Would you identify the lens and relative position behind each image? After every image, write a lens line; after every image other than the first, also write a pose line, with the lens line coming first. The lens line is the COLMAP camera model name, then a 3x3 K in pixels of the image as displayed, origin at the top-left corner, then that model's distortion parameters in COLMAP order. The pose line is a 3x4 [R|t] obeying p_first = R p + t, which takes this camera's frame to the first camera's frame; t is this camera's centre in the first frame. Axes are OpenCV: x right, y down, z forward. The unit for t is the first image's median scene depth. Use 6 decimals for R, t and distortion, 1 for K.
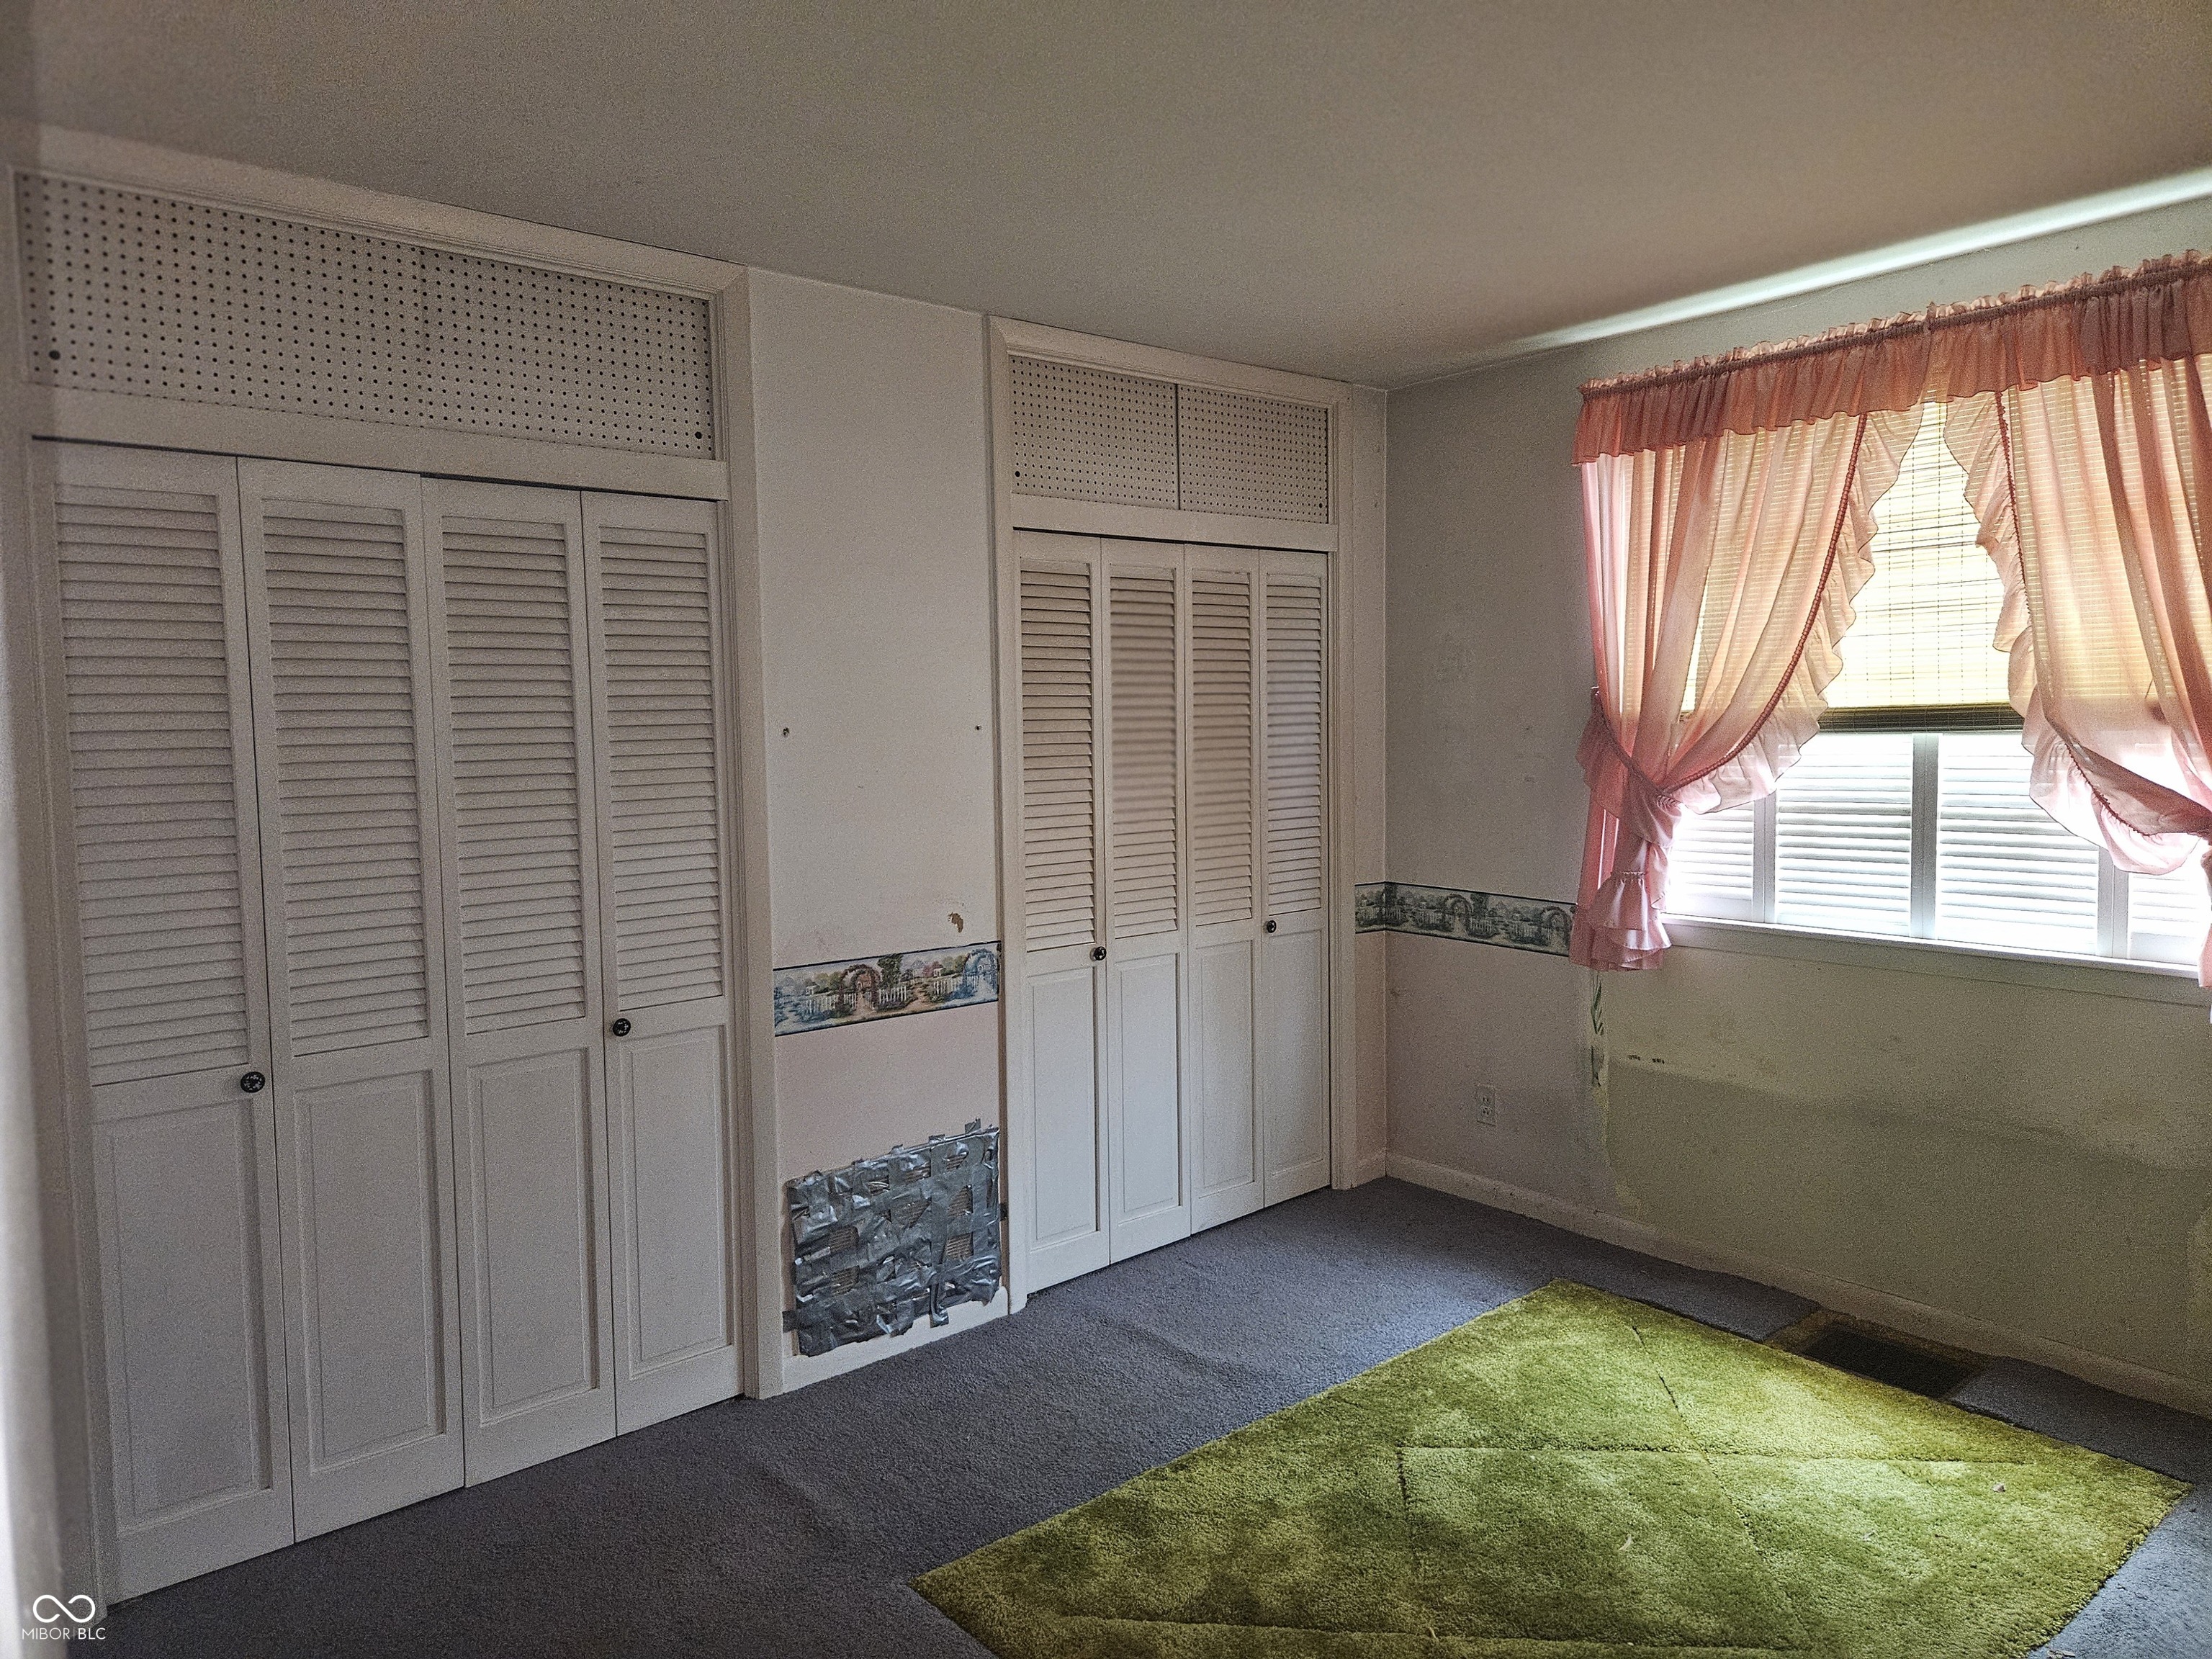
lens RADIAL K [[1482.3, 0, 1111.4], [0, 1482.3, 806.2], [0, 0, 1]] dist [-0.005887, -0.010337]
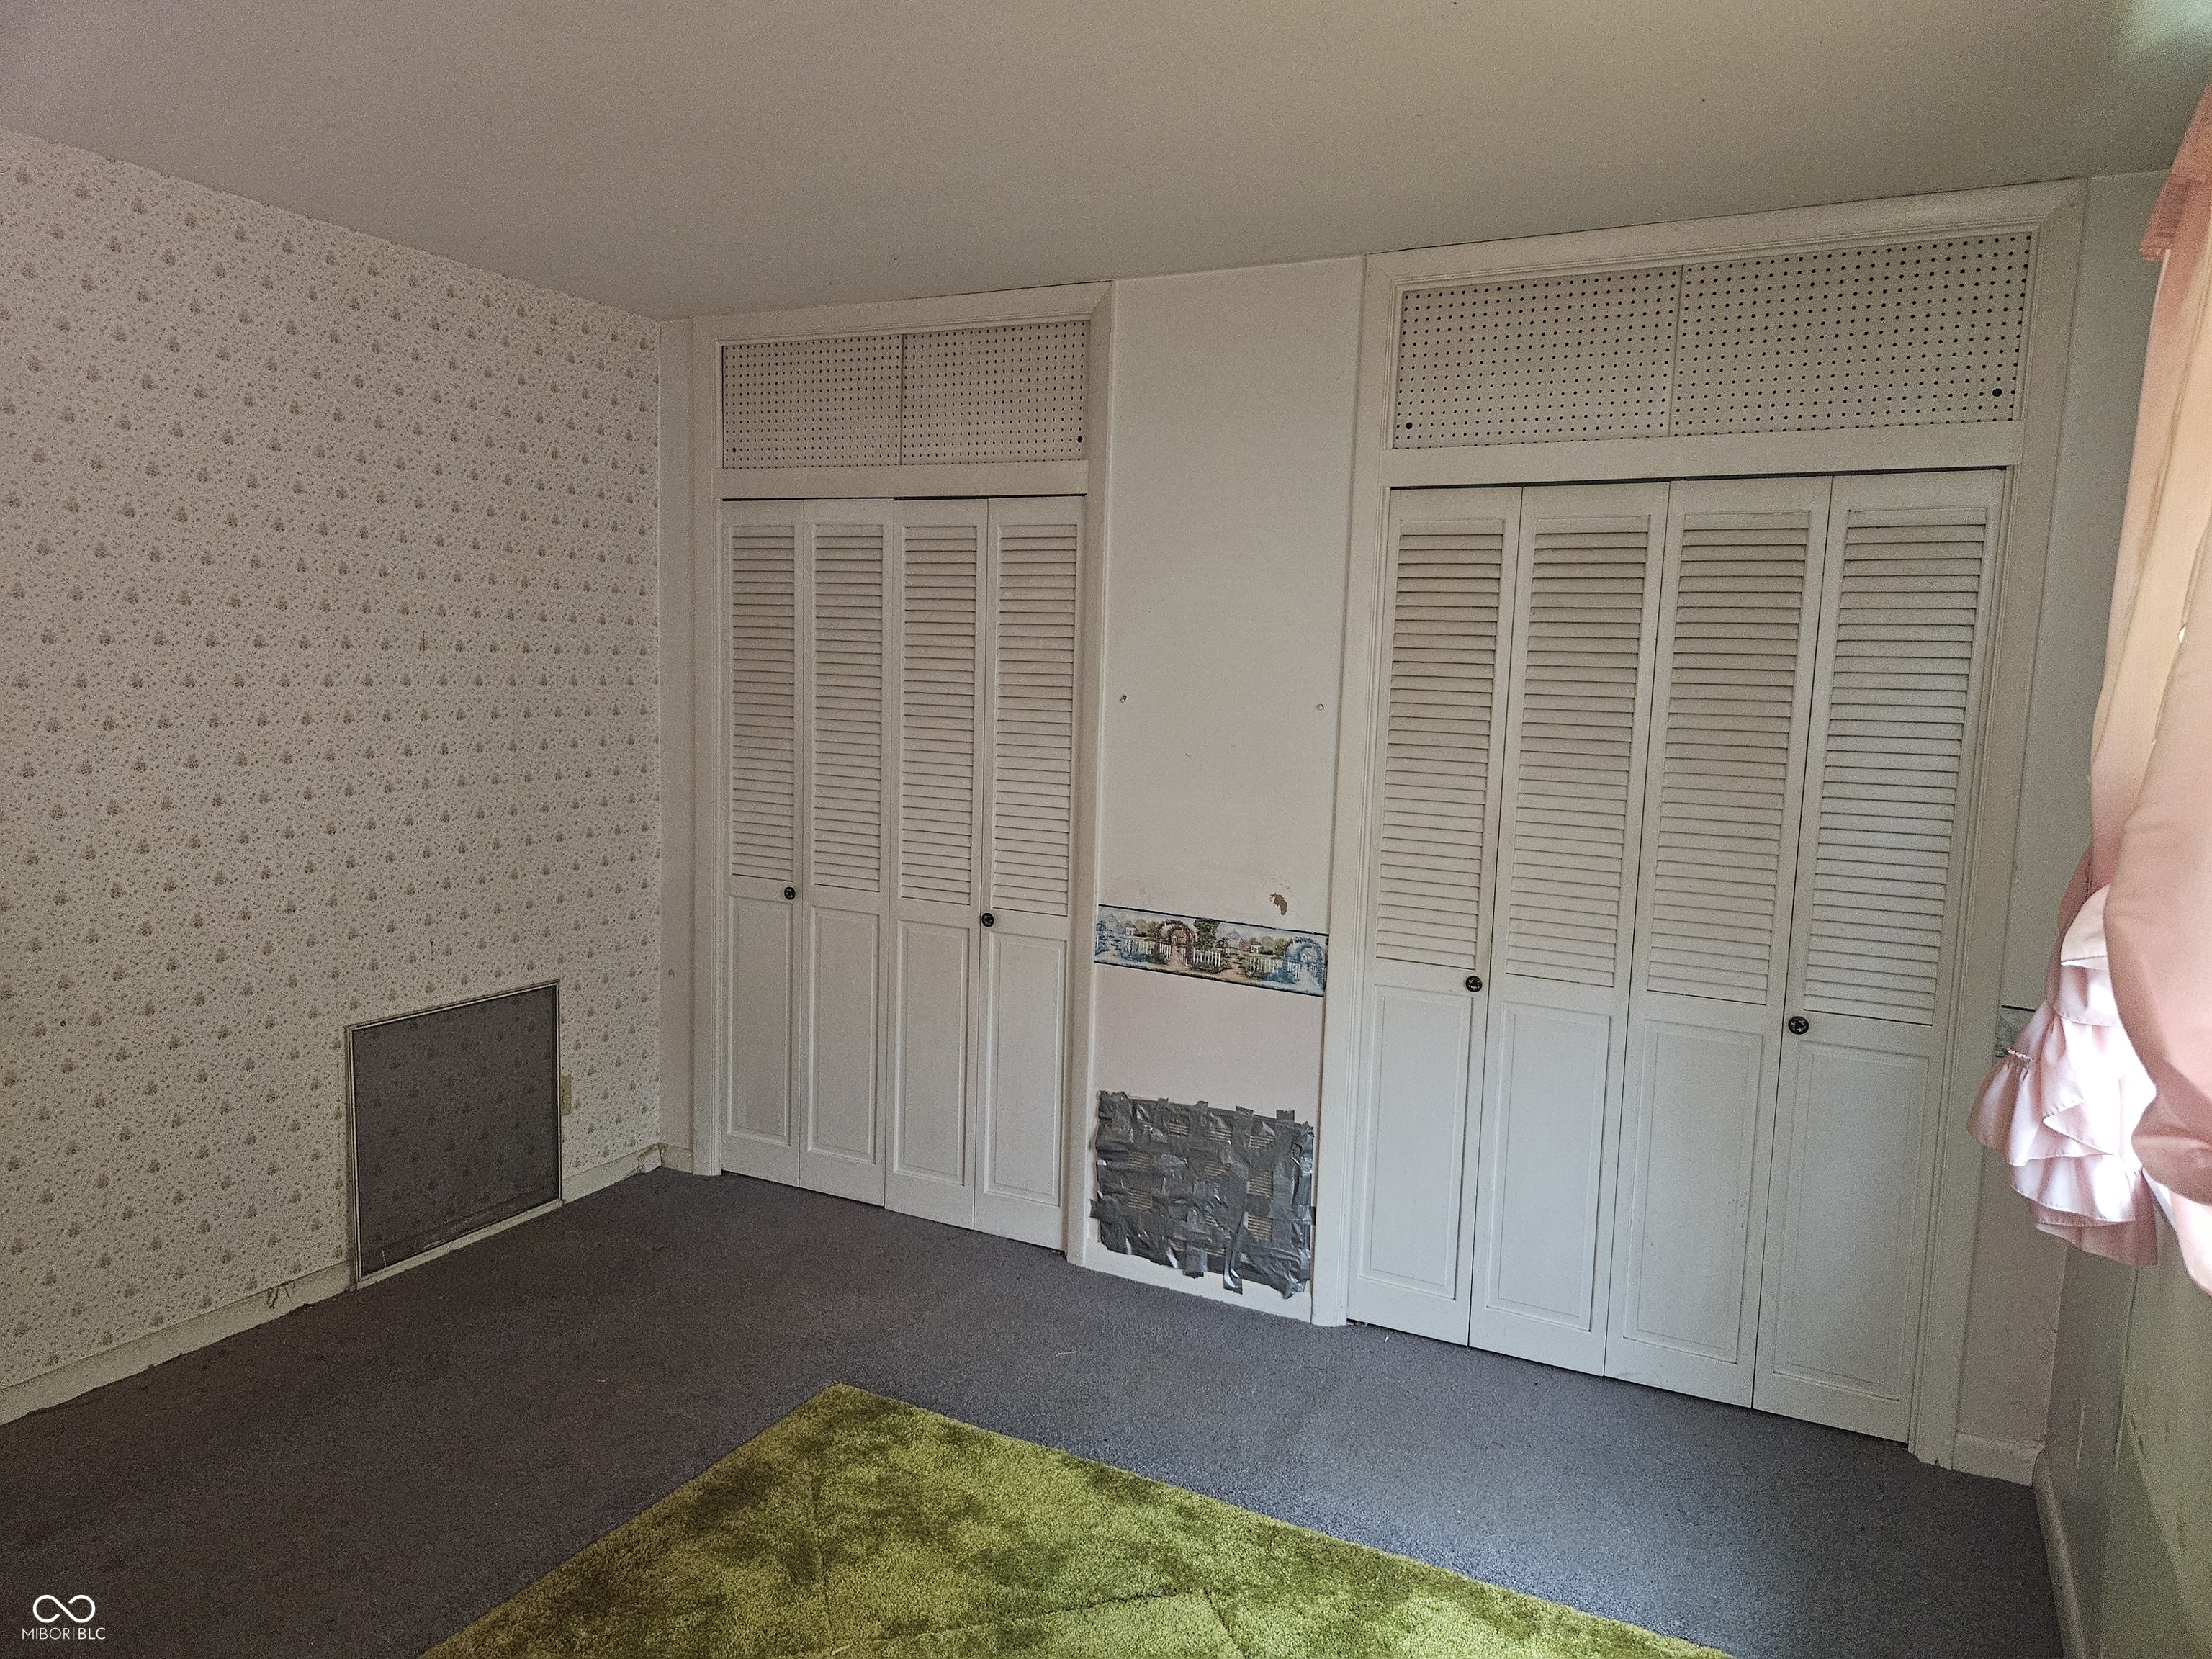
lens RADIAL K [[1482.3, 0, 1111.2], [0, 1482.3, 849.3], [0, 0, 1]] dist [-0.005887, -0.010337]
pose [[0.356063, 0.143530, -0.923373, 0.779085], [-0.097631, 0.988440, 0.115997, -0.061962], [0.929348, 0.048848, 0.365959, 0.554466]]
